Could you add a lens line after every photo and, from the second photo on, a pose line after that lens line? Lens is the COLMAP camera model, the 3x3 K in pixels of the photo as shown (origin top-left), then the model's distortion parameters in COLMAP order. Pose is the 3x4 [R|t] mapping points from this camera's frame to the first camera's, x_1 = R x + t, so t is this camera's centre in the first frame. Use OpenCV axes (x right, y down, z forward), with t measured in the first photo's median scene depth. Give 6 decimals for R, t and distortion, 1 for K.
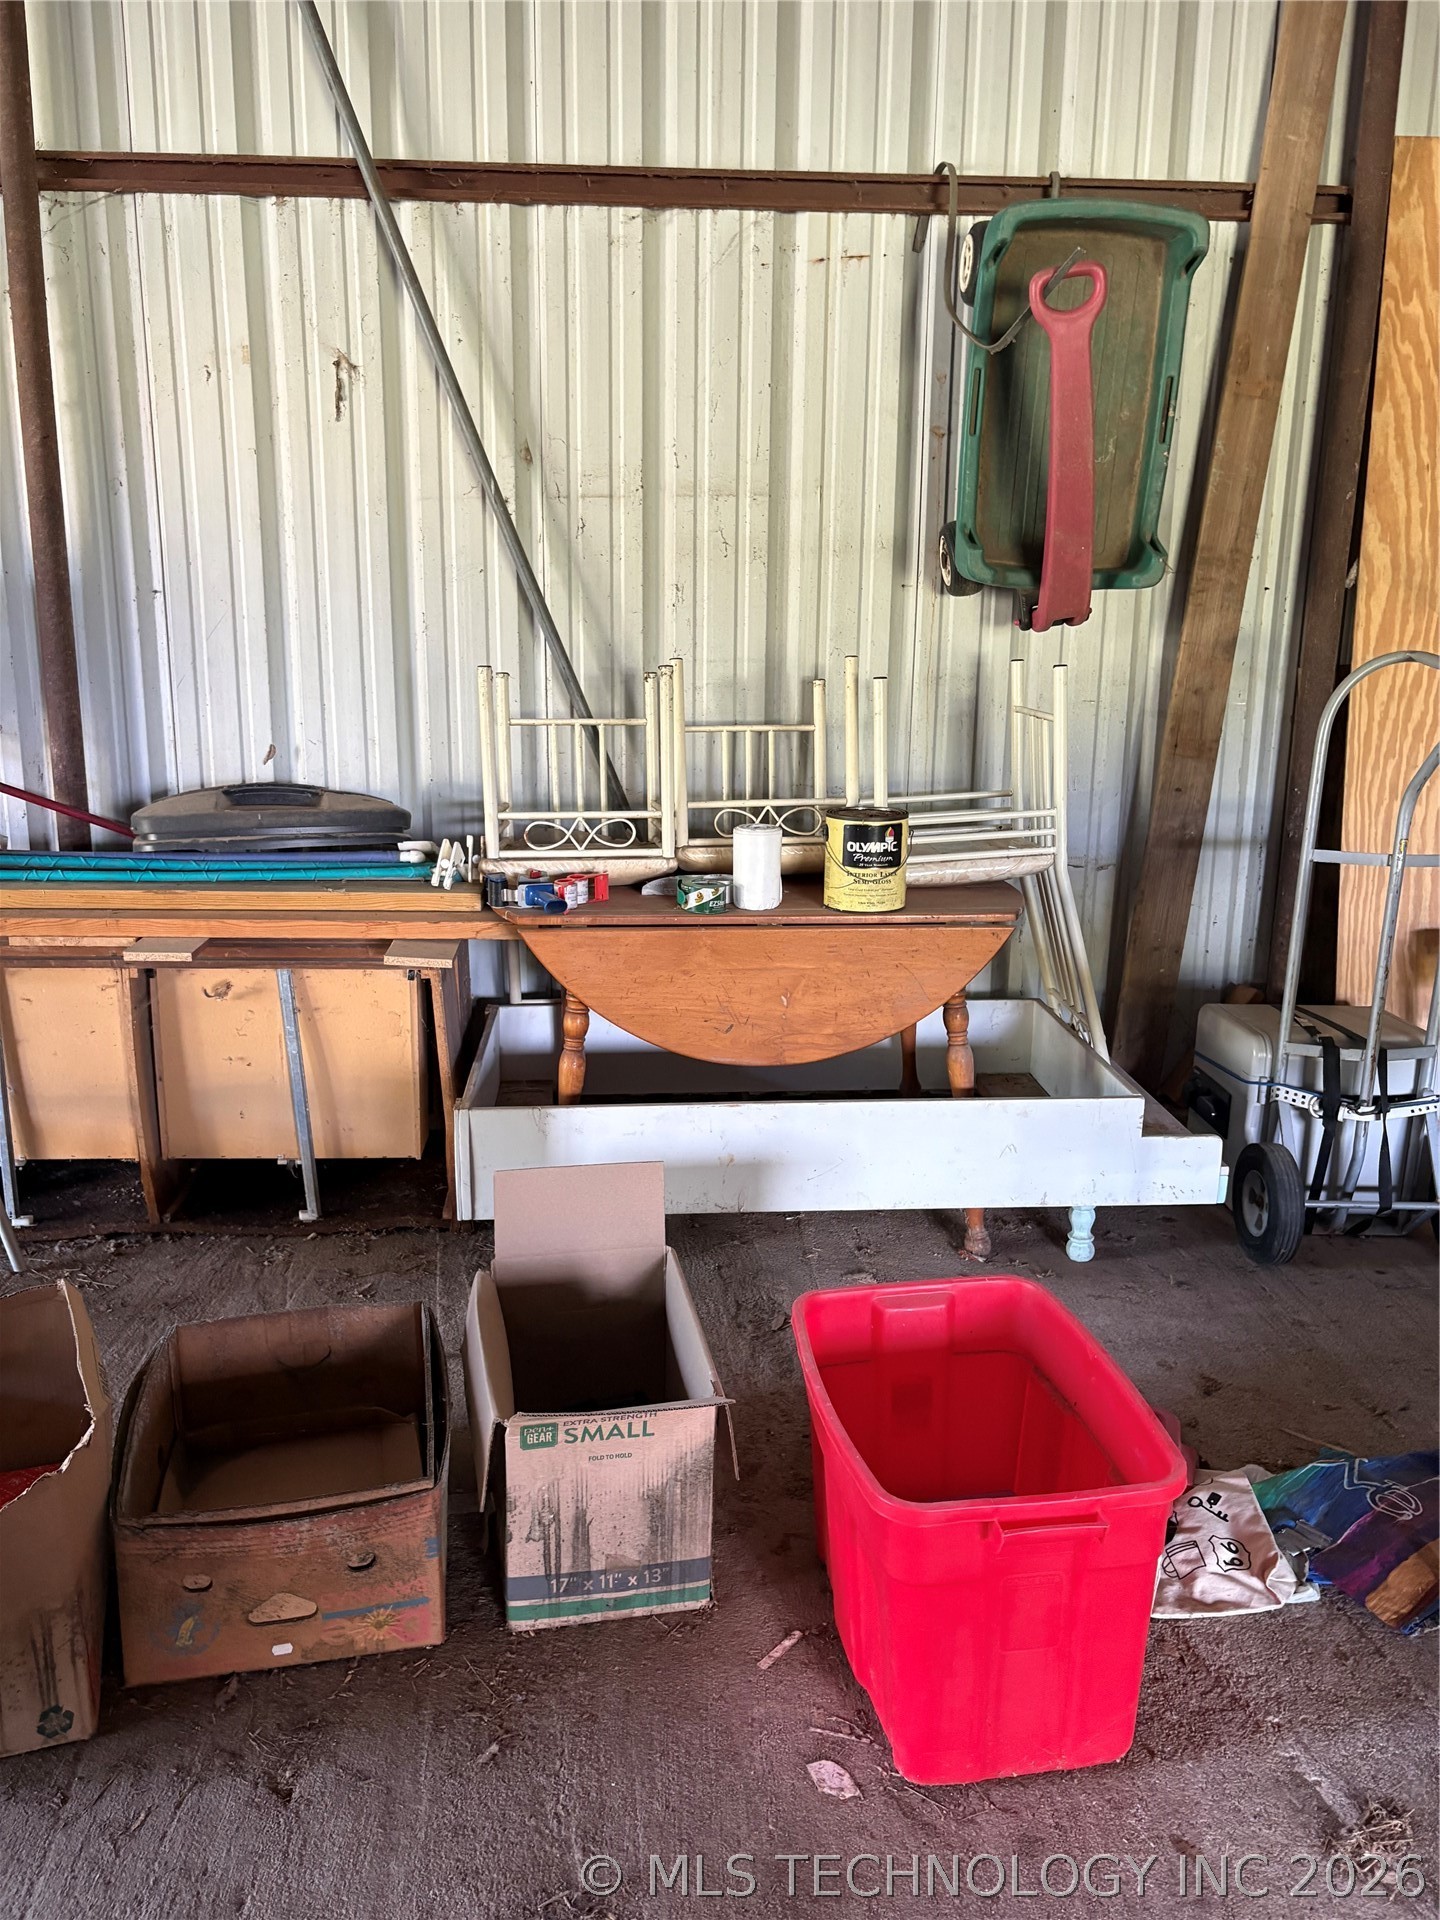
lens RADIAL K [[1470.7, 0, 722.0], [0, 1470.7, 957.8], [0, 0, 1]] dist [0.047485, -0.049515]
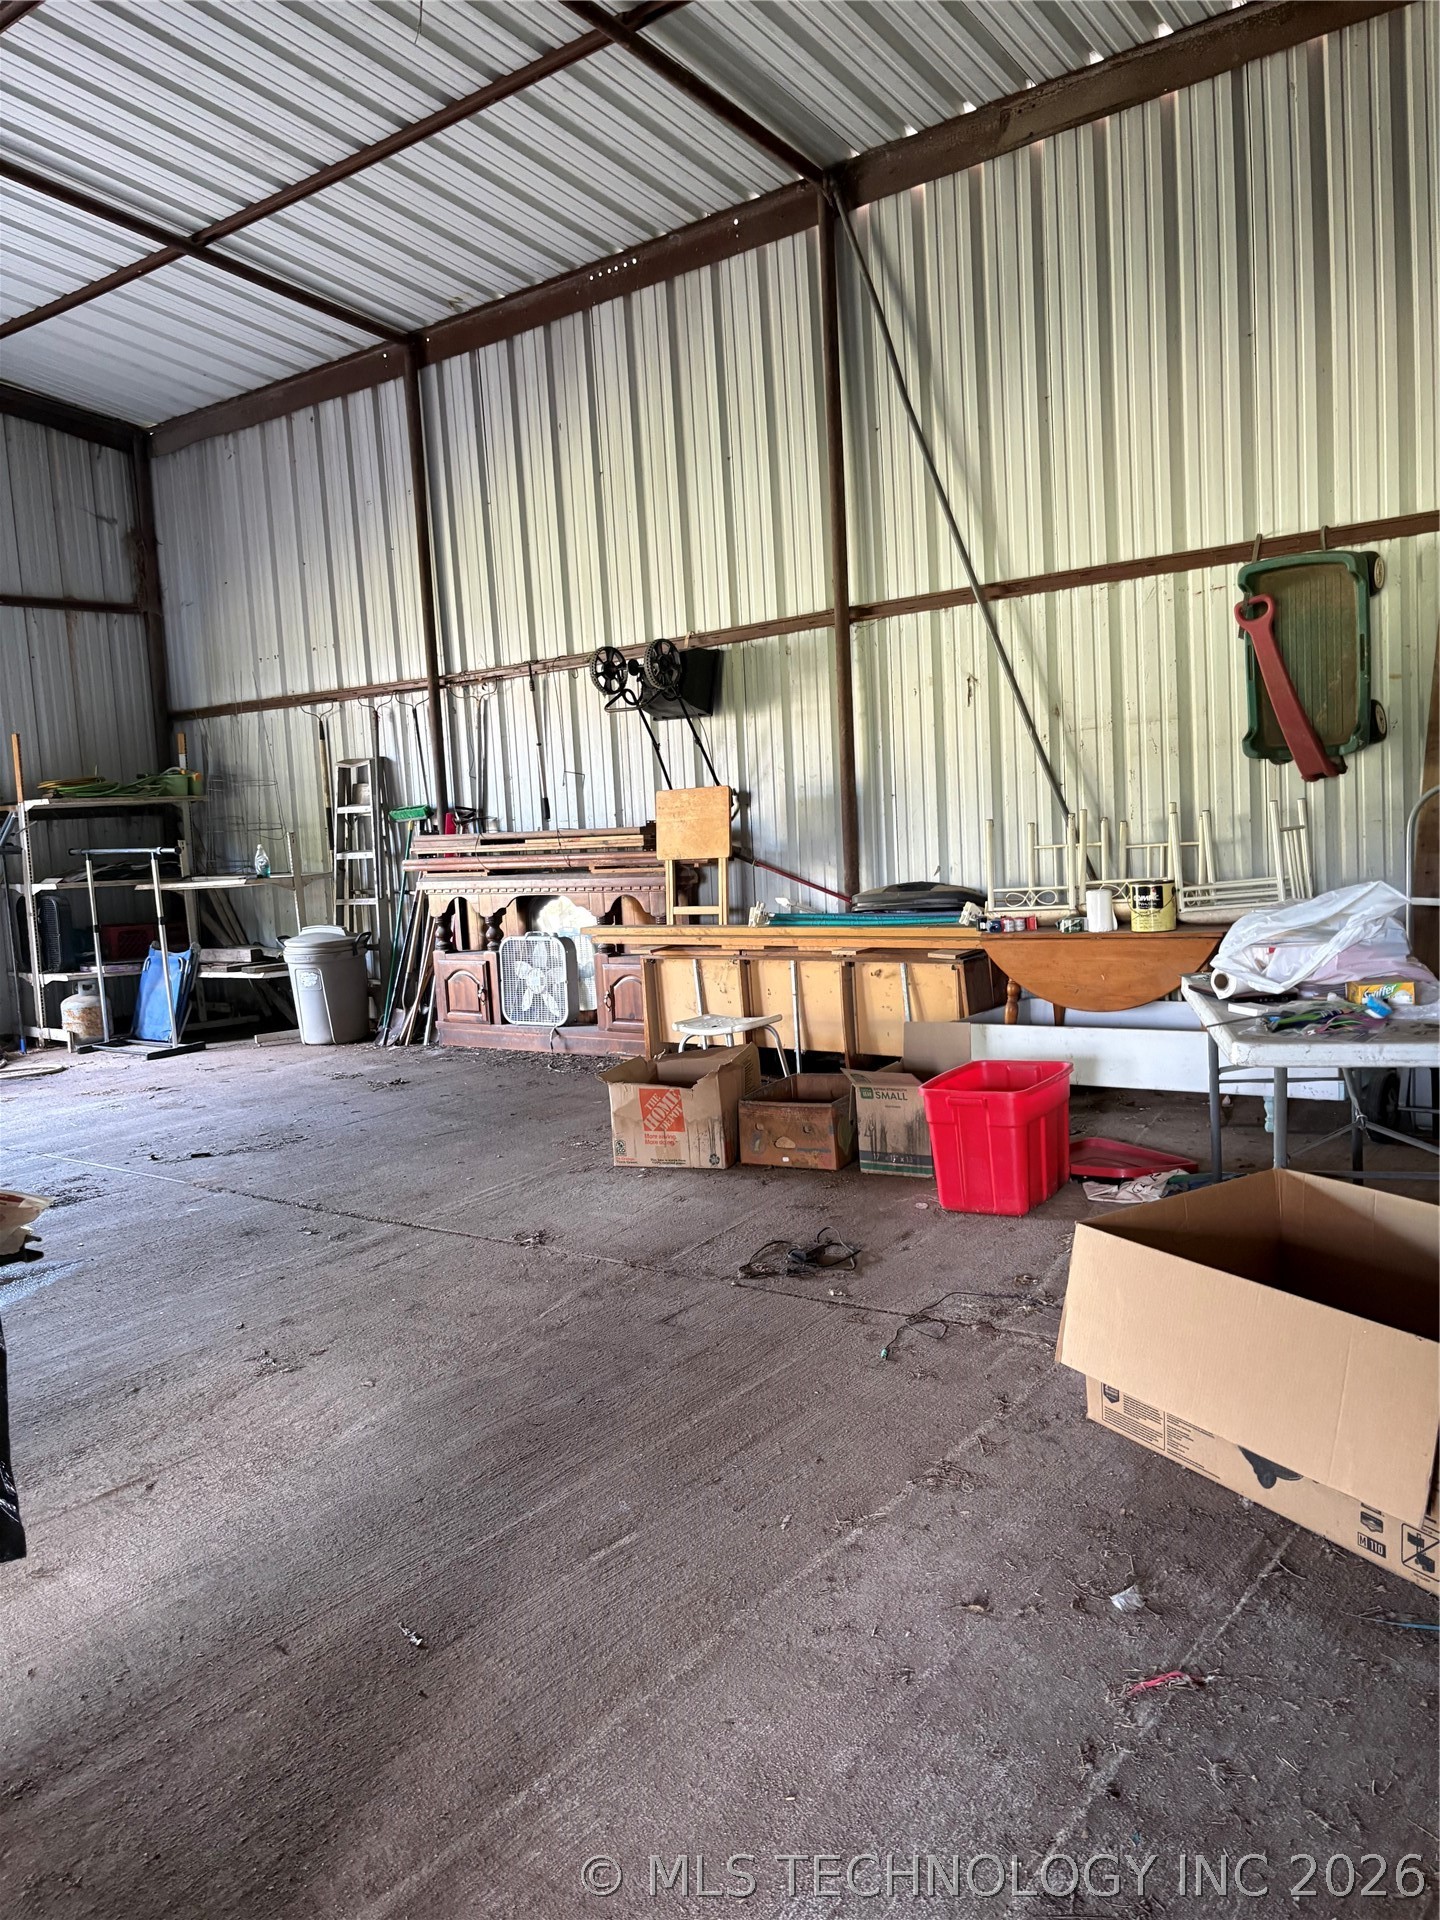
lens RADIAL K [[1470.7, 0, 717.2], [0, 1470.7, 960.1], [0, 0, 1]] dist [0.047485, -0.049515]
pose [[0.749659, 0.006356, -0.661794, 0.852174], [-0.087027, 0.992218, -0.089052, 0.201027], [0.656078, 0.124352, 0.744378, -0.716544]]
